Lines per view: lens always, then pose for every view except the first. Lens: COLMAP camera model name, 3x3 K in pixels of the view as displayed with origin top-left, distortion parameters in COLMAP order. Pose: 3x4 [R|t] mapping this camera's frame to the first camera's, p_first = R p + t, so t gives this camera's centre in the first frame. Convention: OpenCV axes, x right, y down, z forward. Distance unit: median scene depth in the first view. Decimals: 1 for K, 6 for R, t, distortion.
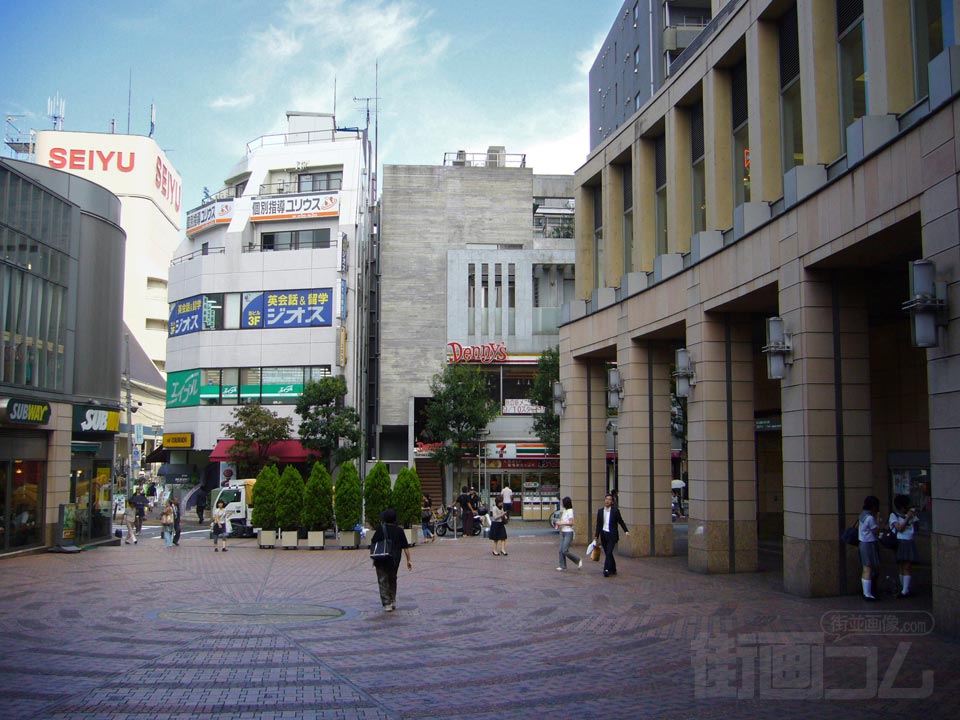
lens RADIAL K [[1024.8, 0, 480.0], [0, 1024.8, 360.0], [0, 0, 1]] dist [-0.067704, 0.002054]
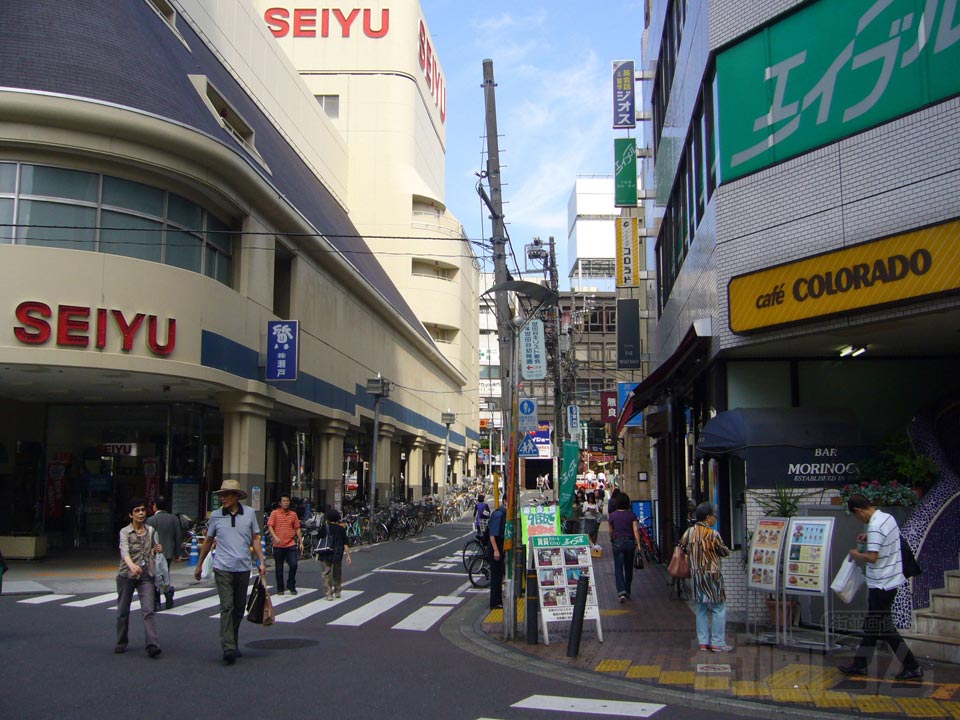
lens RADIAL K [[1024.8, 0, 480.0], [0, 1024.8, 360.0], [0, 0, 1]] dist [-0.067704, 0.002054]
pose [[0.980567, -0.027142, -0.194300, -0.162789], [0.019481, 0.998960, -0.041235, 0.050592], [0.195217, 0.036648, 0.980075, 0.379448]]
